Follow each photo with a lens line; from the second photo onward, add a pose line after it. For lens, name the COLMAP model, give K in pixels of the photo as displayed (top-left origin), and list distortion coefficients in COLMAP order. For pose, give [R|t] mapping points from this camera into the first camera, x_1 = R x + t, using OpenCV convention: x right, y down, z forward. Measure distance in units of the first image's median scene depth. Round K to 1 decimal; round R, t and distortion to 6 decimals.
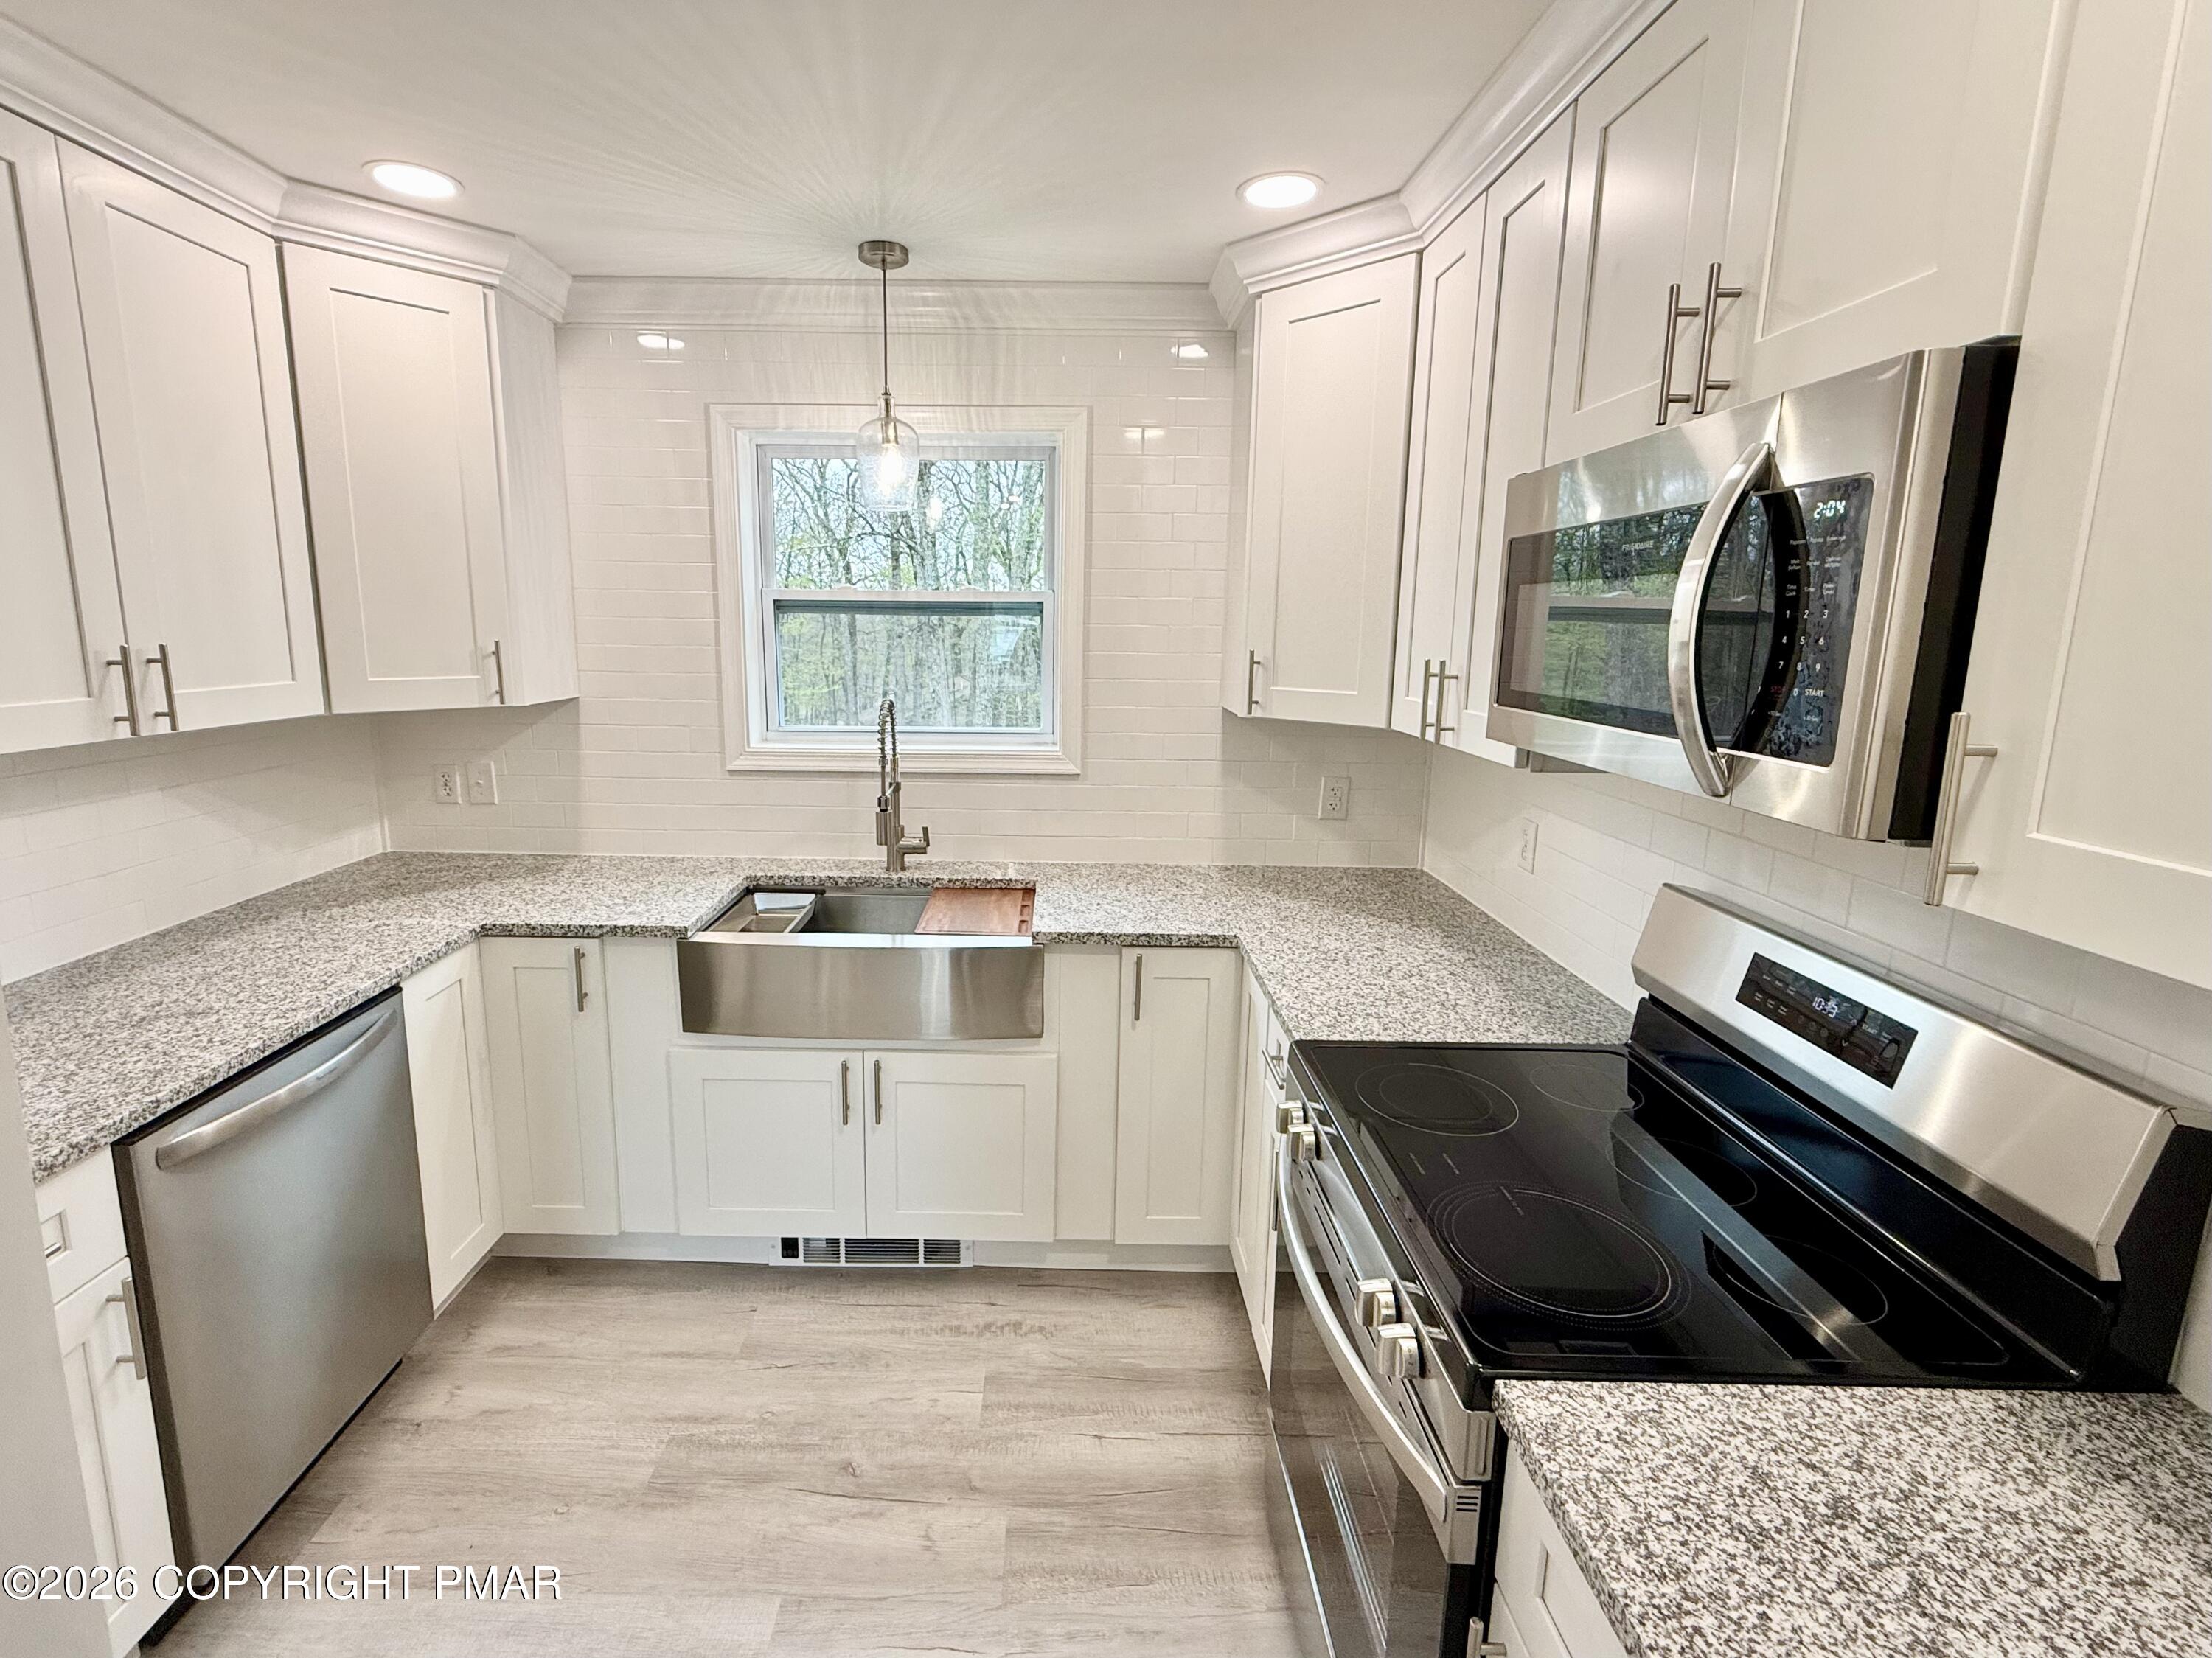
lens RADIAL K [[970.6, 0, 1042.4], [0, 970.6, 781.7], [0, 0, 1]] dist [-0.000122, -0.000285]
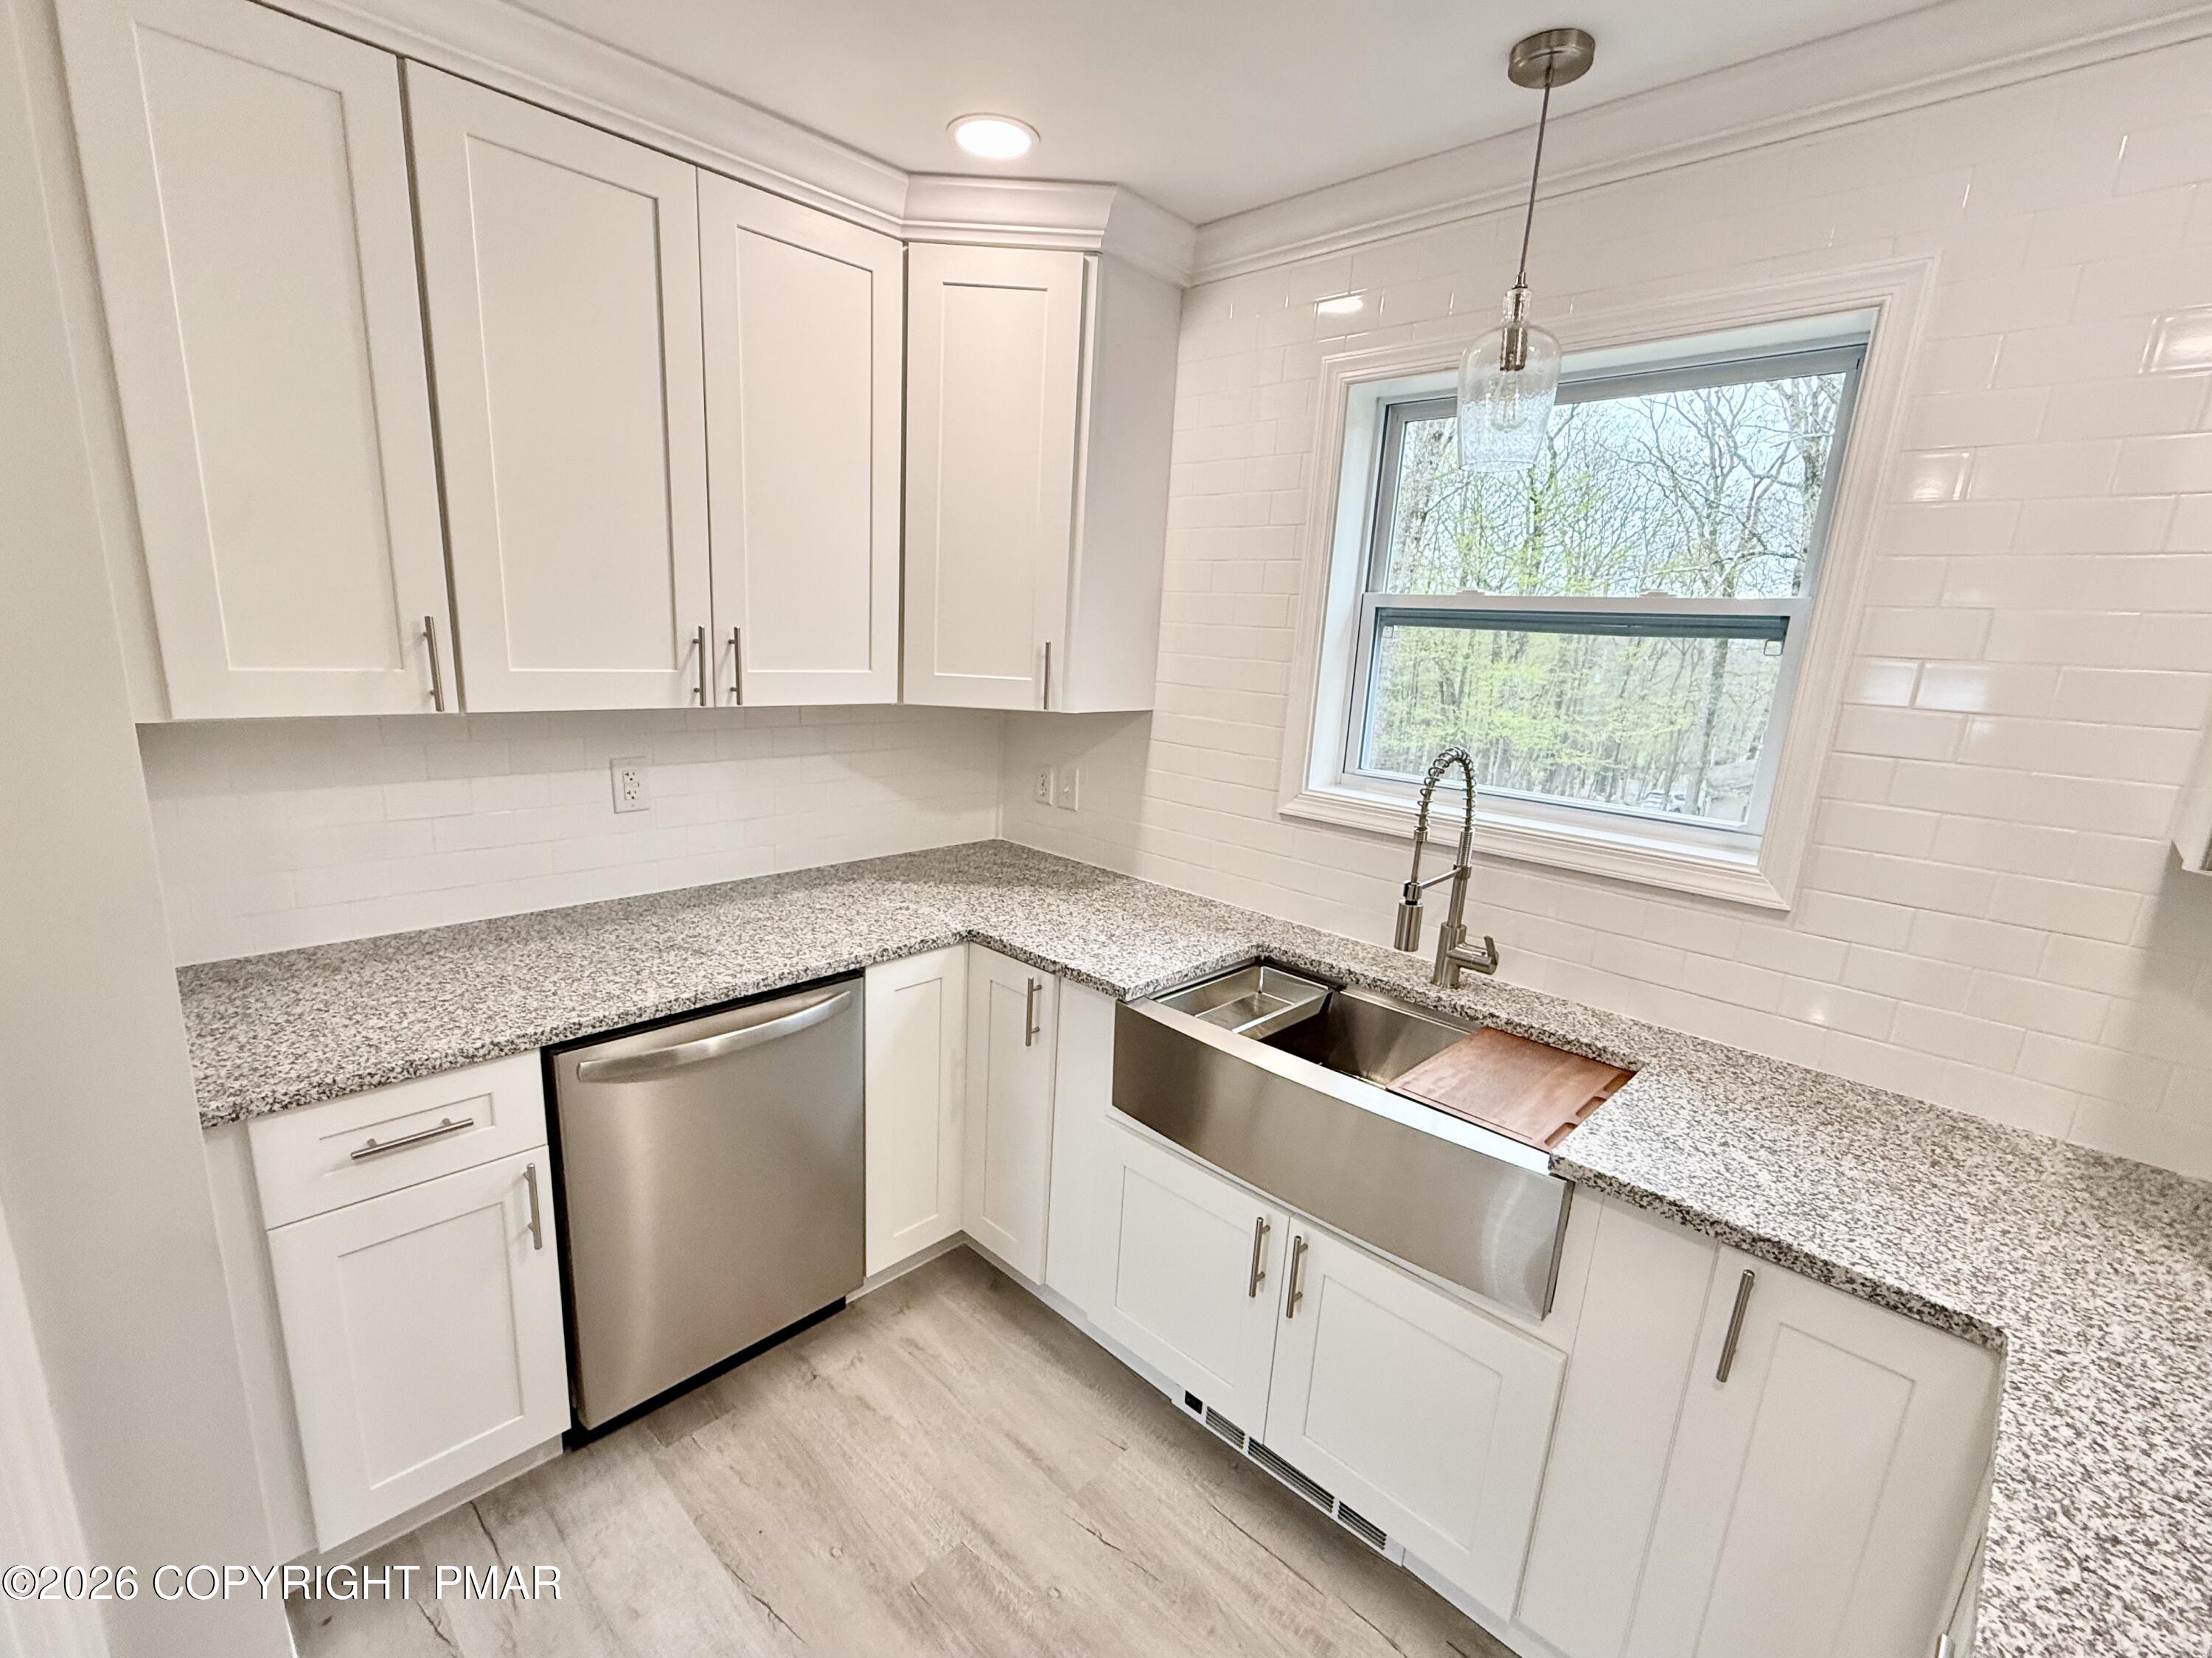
lens RADIAL K [[970.6, 0, 1081.7], [0, 970.6, 859.7], [0, 0, 1]] dist [-0.000122, -0.000285]
pose [[0.720179, 0.185453, -0.668542, 0.150141], [-0.152790, 0.982349, 0.107911, -0.046137], [0.676755, 0.024431, 0.735803, 0.349348]]
